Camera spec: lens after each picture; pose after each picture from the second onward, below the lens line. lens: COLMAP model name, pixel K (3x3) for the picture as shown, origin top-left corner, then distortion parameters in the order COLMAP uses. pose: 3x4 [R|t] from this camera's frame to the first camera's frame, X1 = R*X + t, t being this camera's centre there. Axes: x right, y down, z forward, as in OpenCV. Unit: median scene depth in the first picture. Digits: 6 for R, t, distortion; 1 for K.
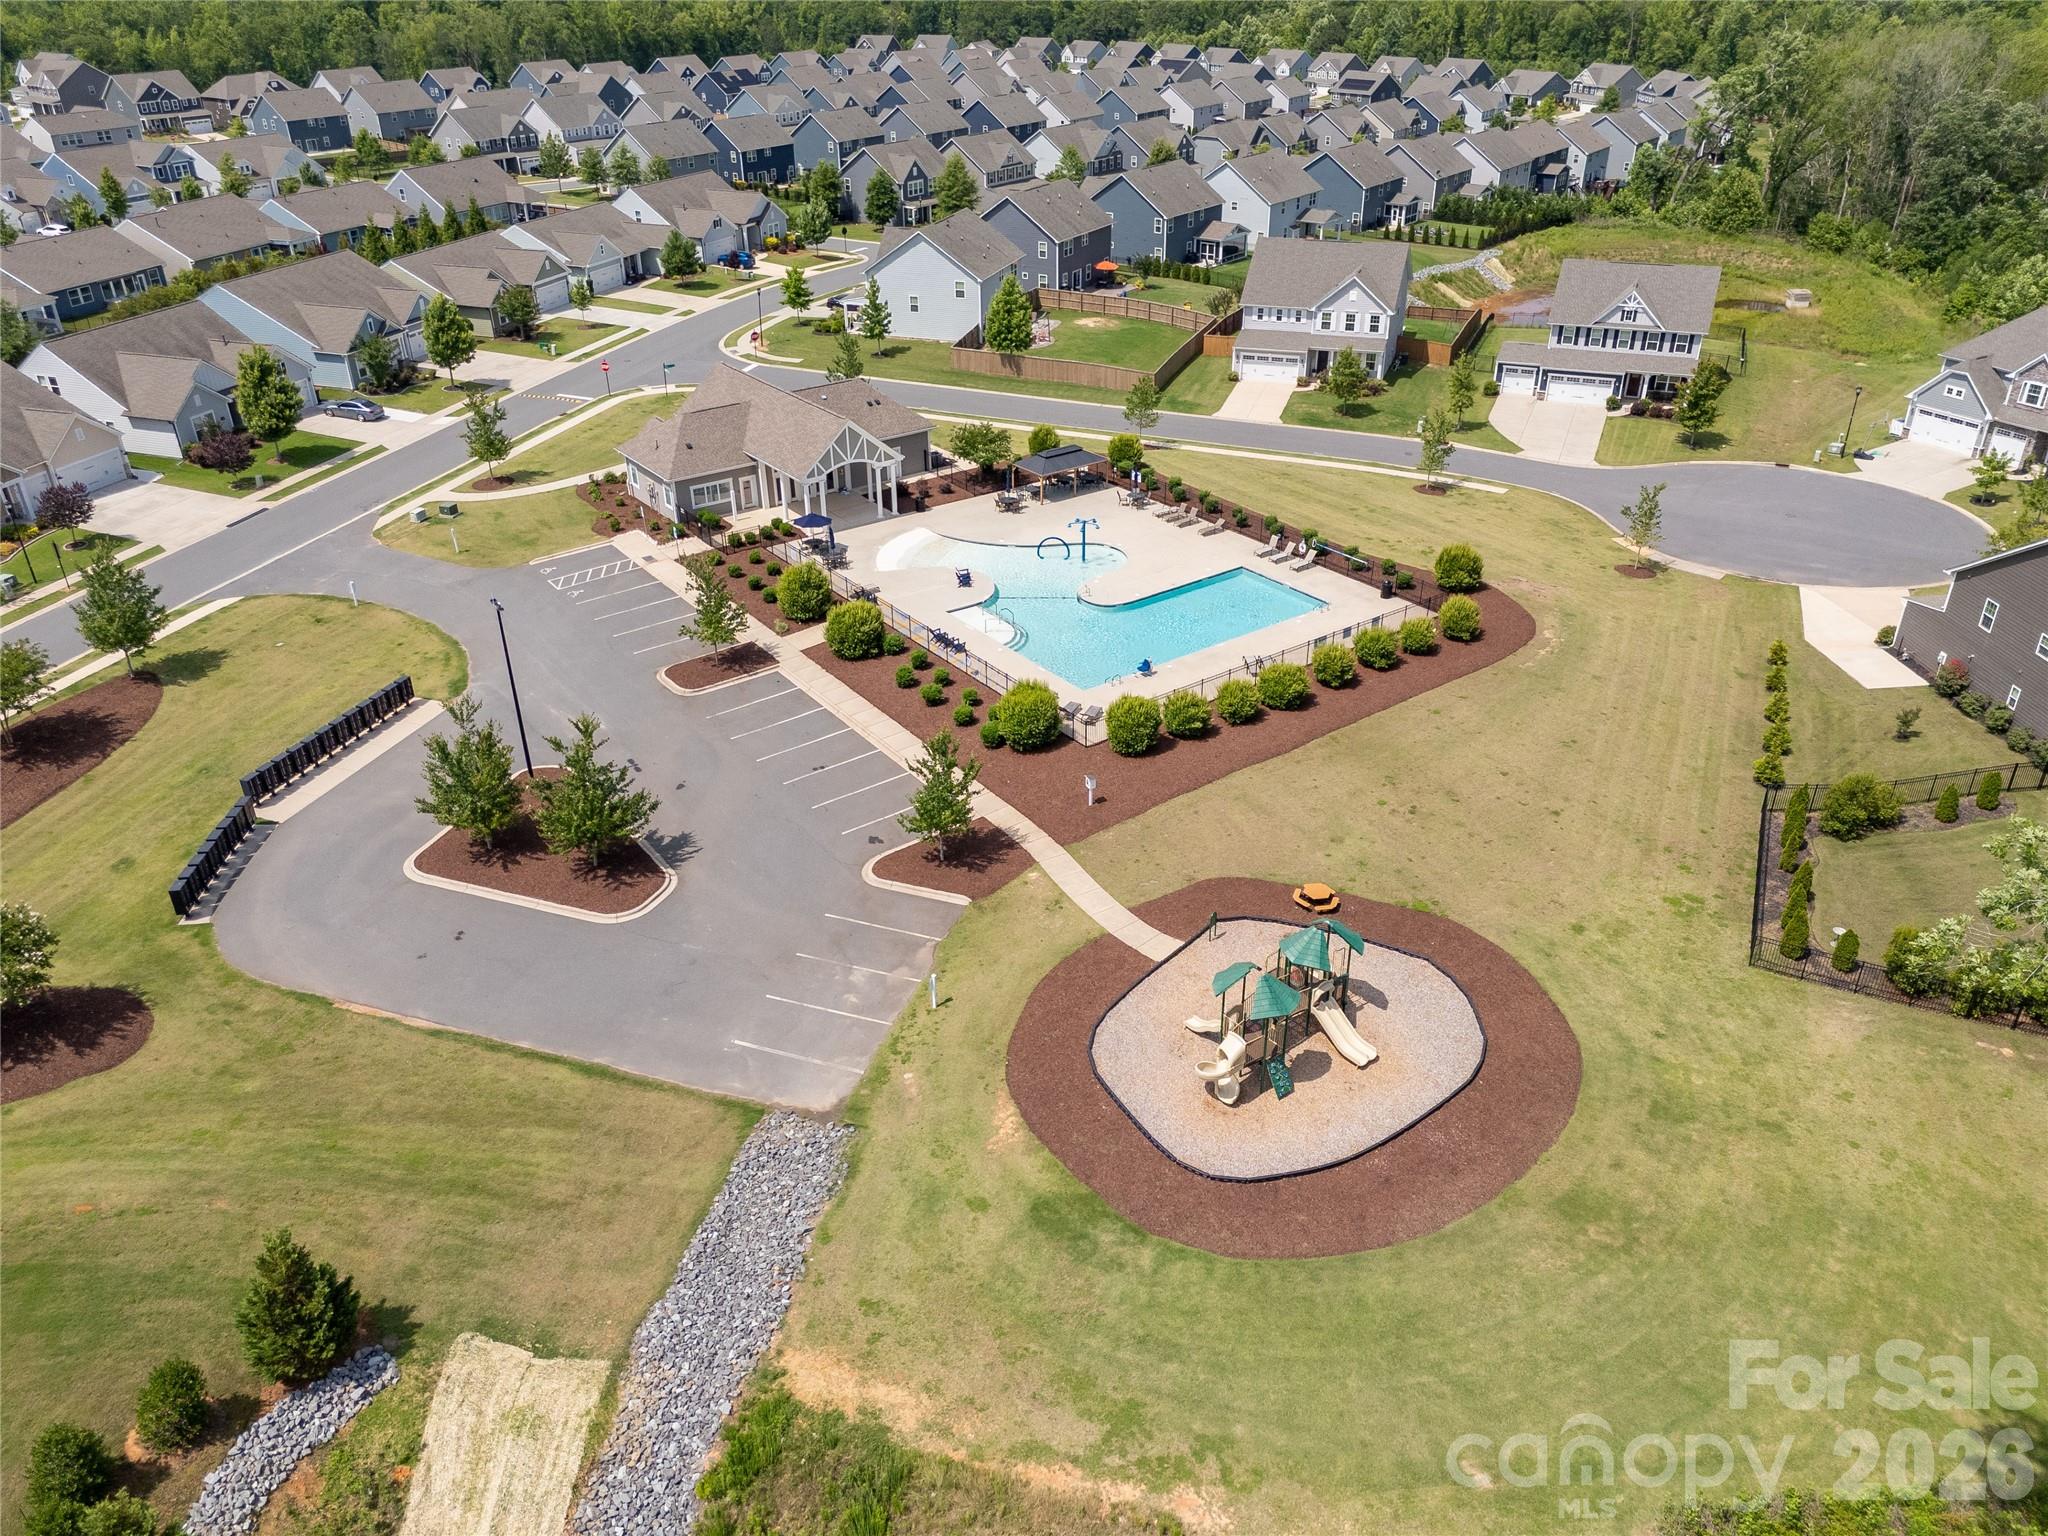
lens RADIAL K [[1507.7, 0, 1020.8], [0, 1507.7, 770.4], [0, 0, 1]] dist [0.072921, -0.064640]
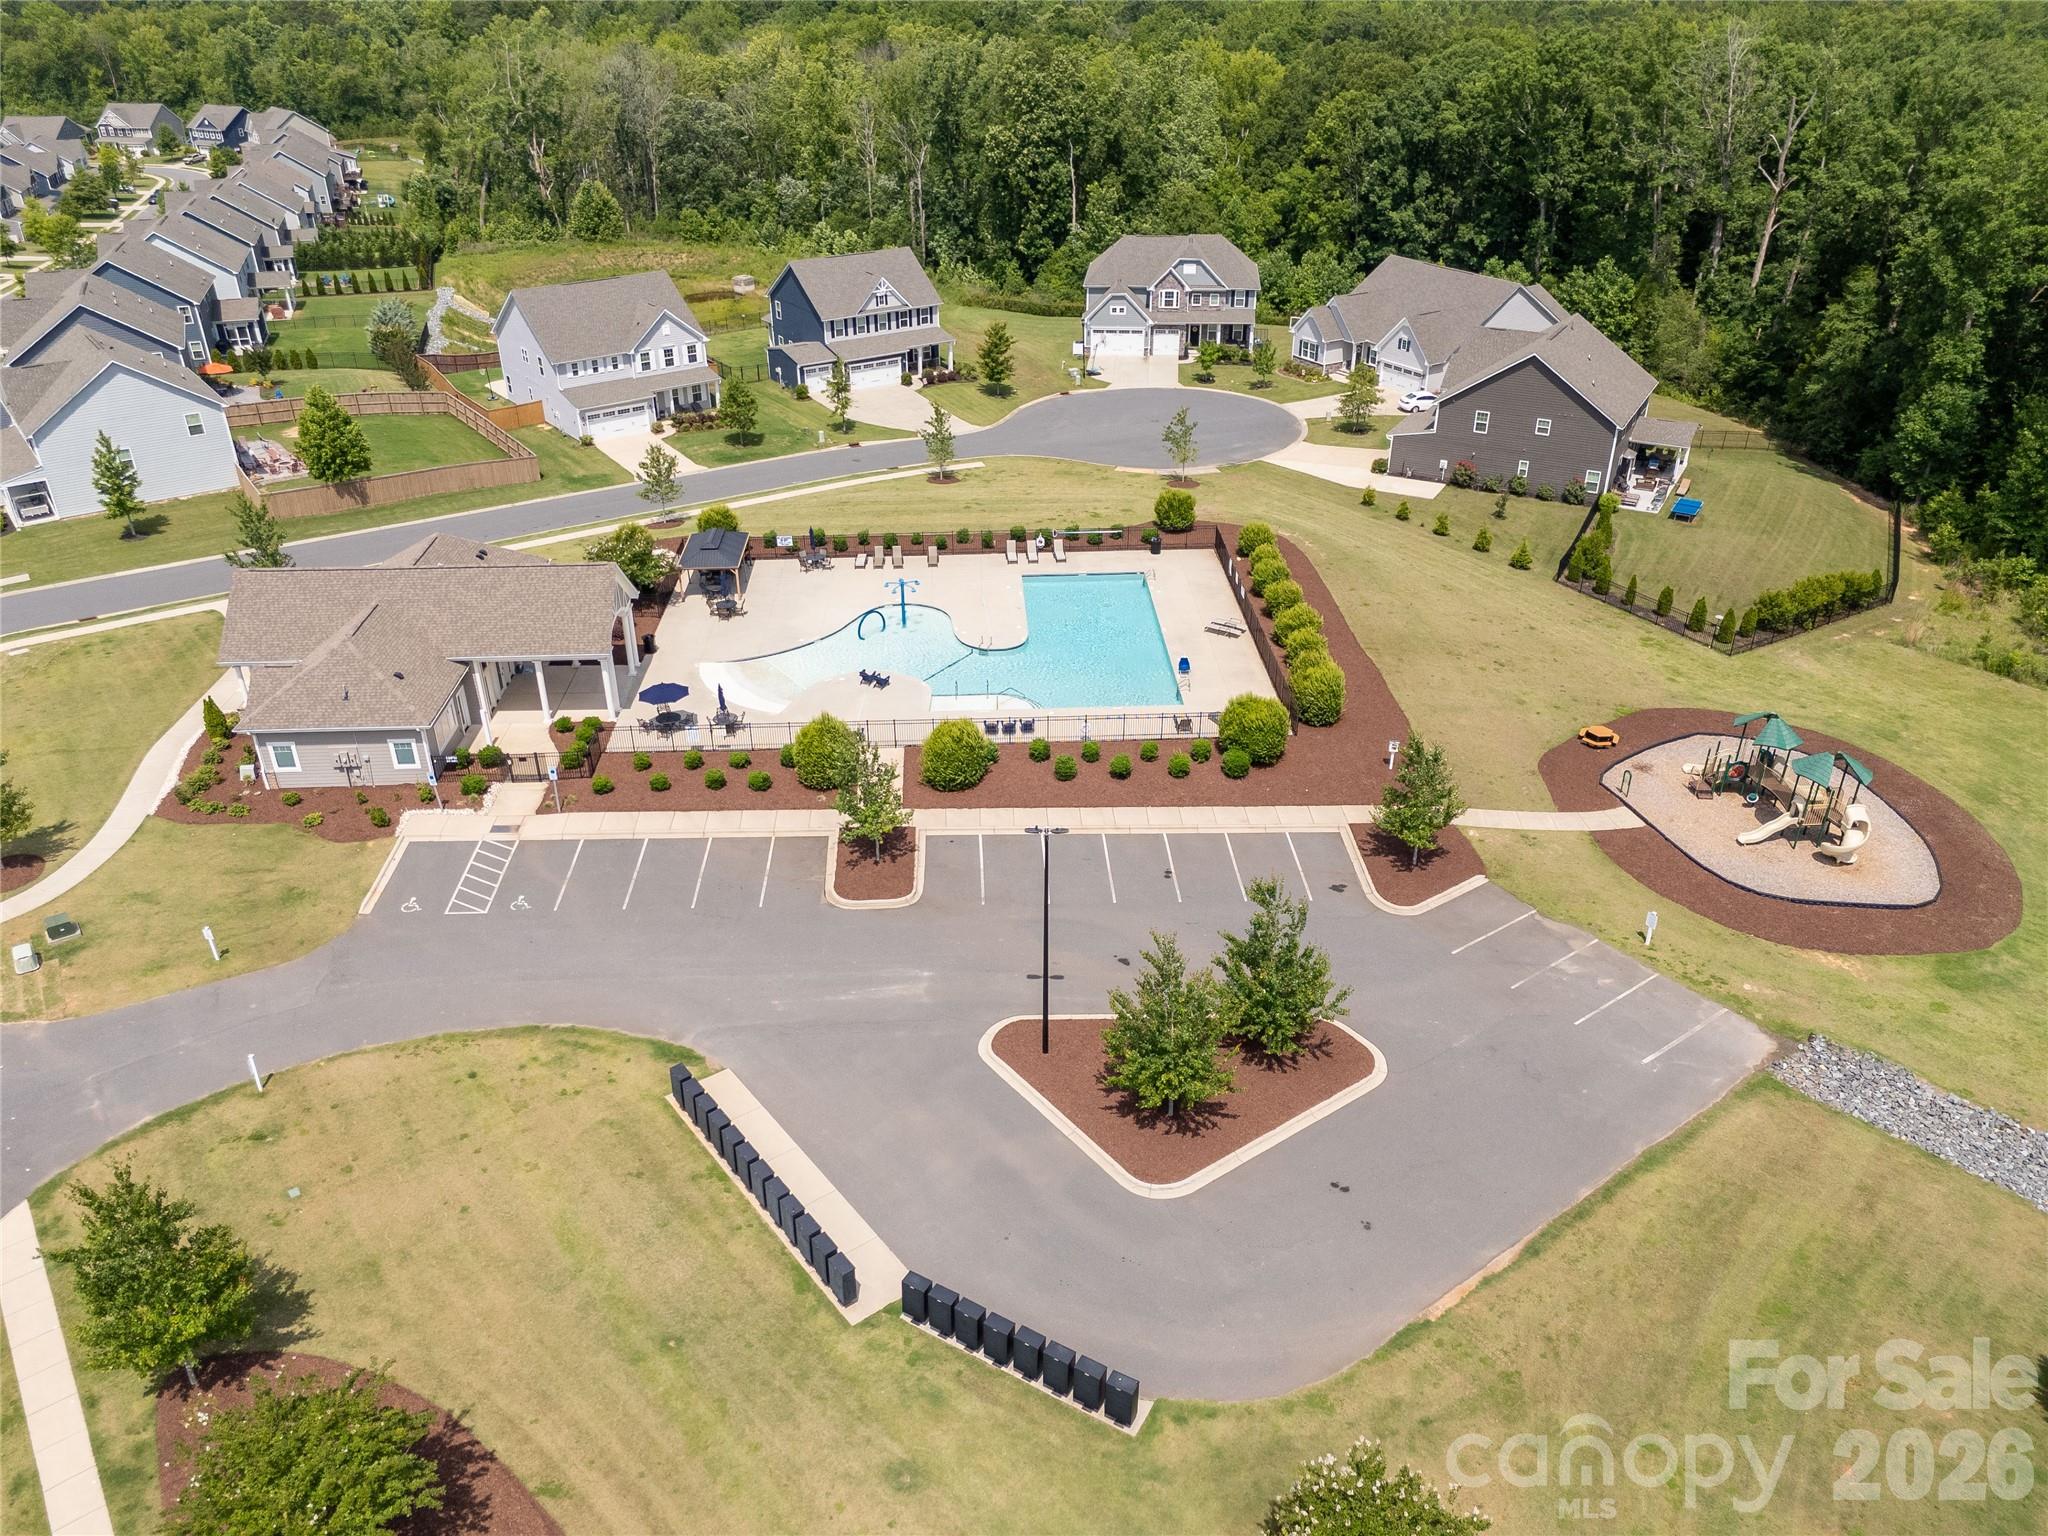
lens RADIAL K [[1507.7, 0, 1020.8], [0, 1507.7, 770.4], [0, 0, 1]] dist [0.072921, -0.064640]
pose [[0.552162, -0.398819, 0.732161, -0.626524], [0.410364, 0.894434, 0.177733, -0.194051], [-0.725753, 0.202315, 0.657534, 0.365368]]
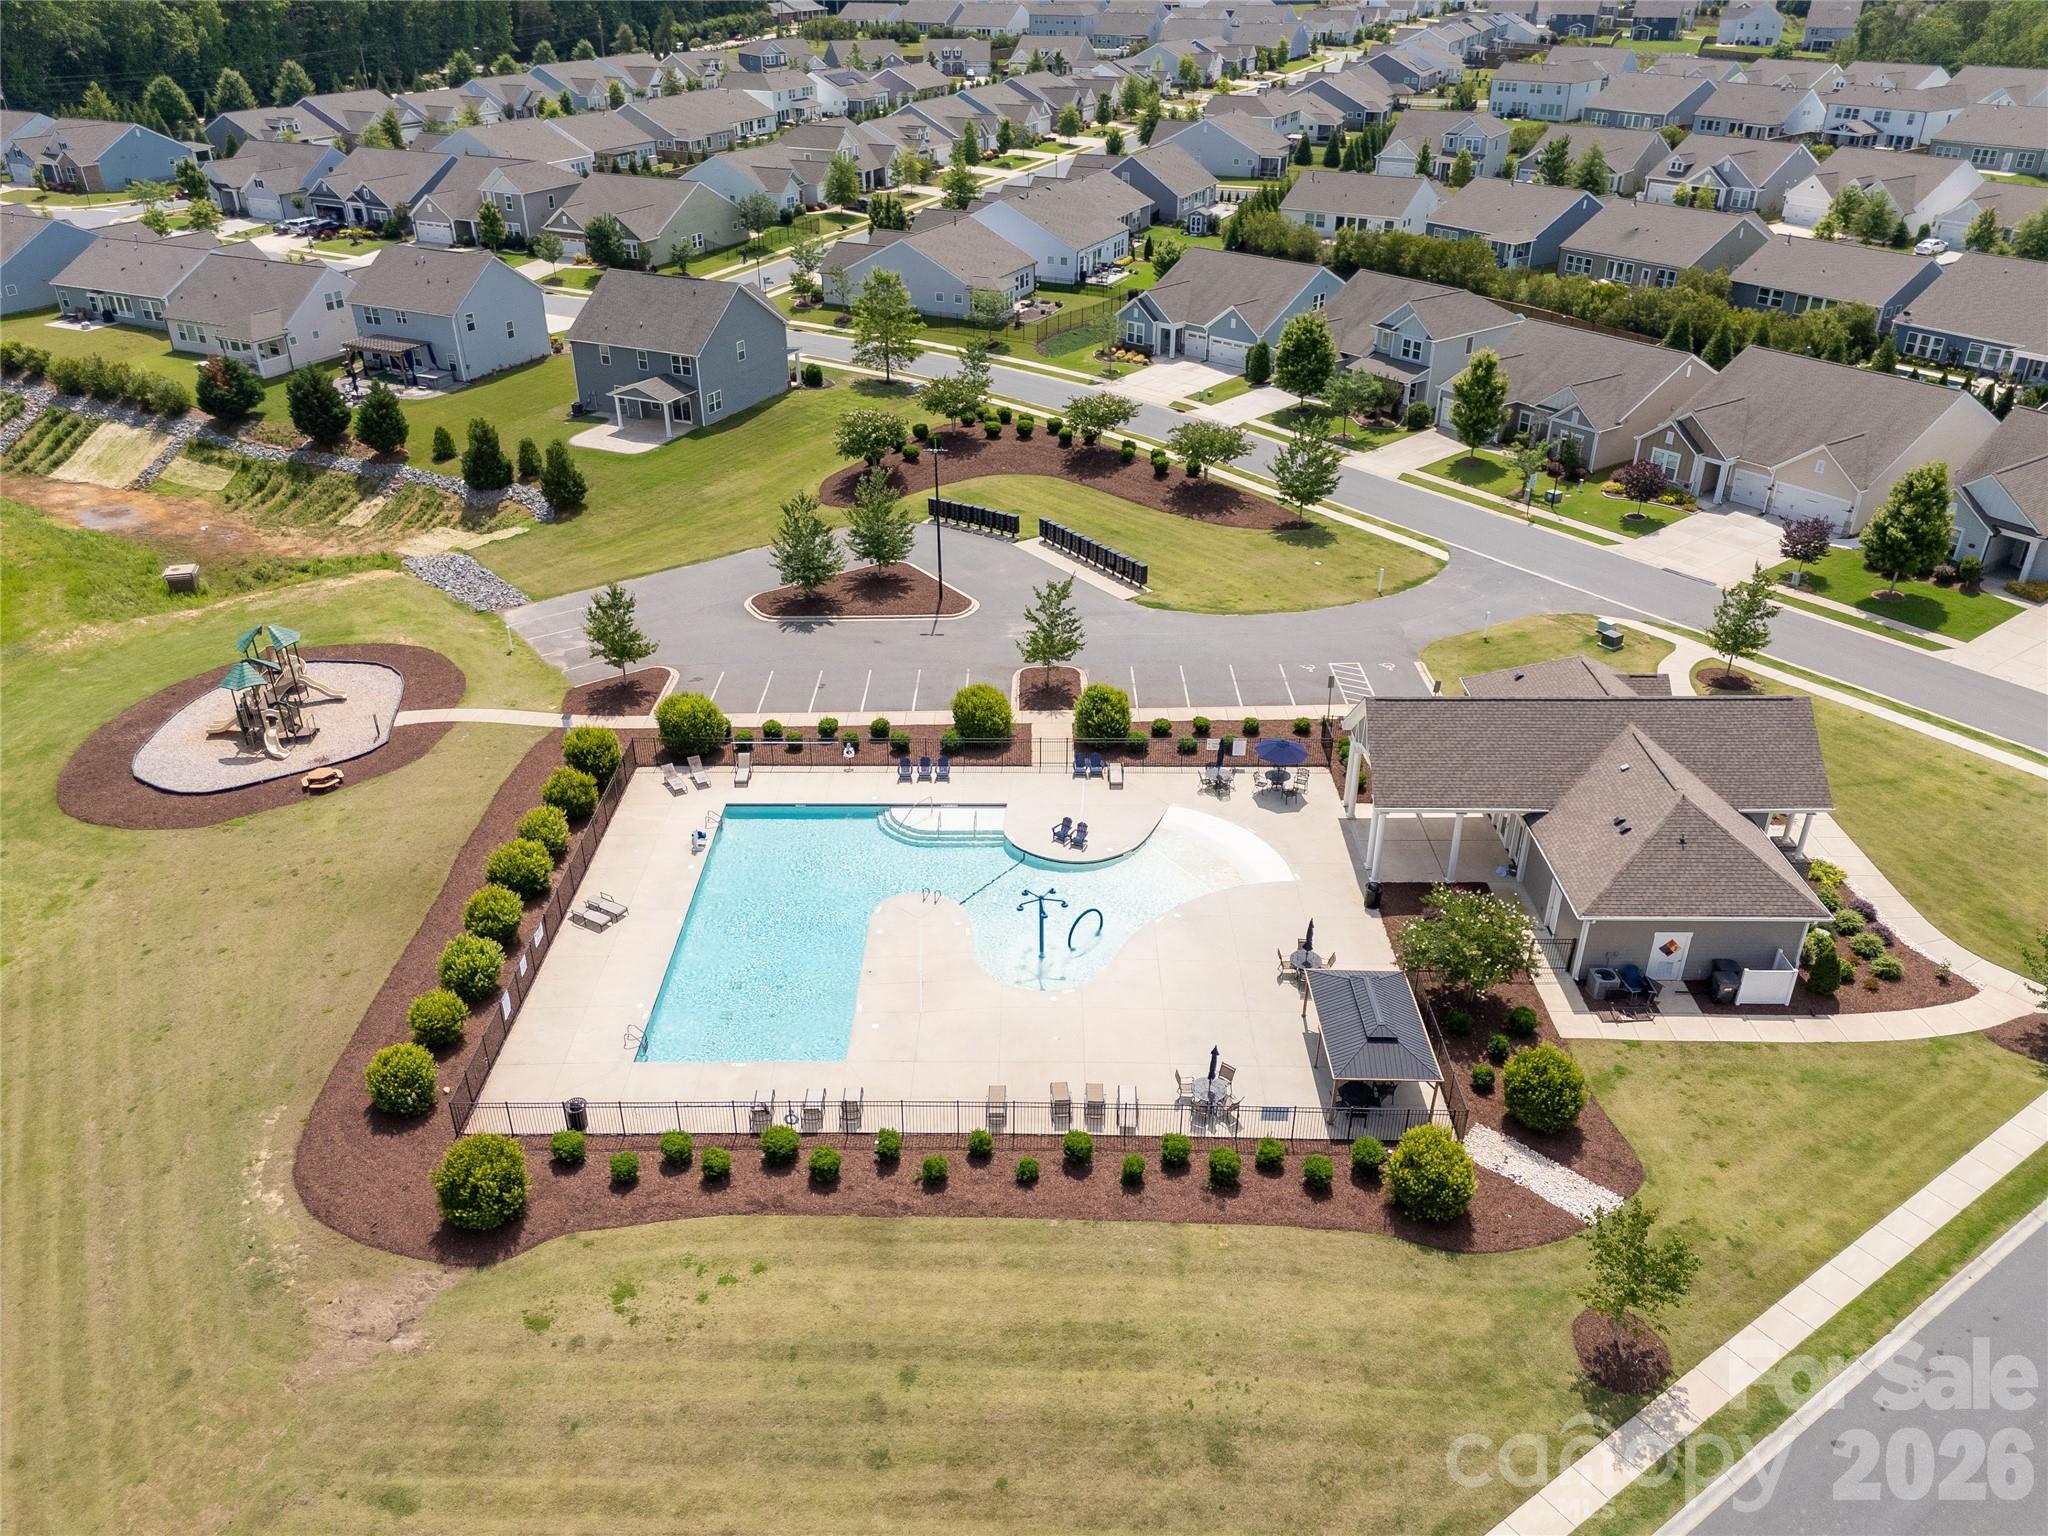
lens RADIAL K [[1507.7, 0, 1020.8], [0, 1507.7, 770.4], [0, 0, 1]] dist [0.072921, -0.064640]
pose [[-0.592307, 0.404537, -0.696794, 0.460981], [-0.388309, 0.614428, 0.686799, -0.621844], [0.705966, 0.677368, -0.206845, 1.076362]]
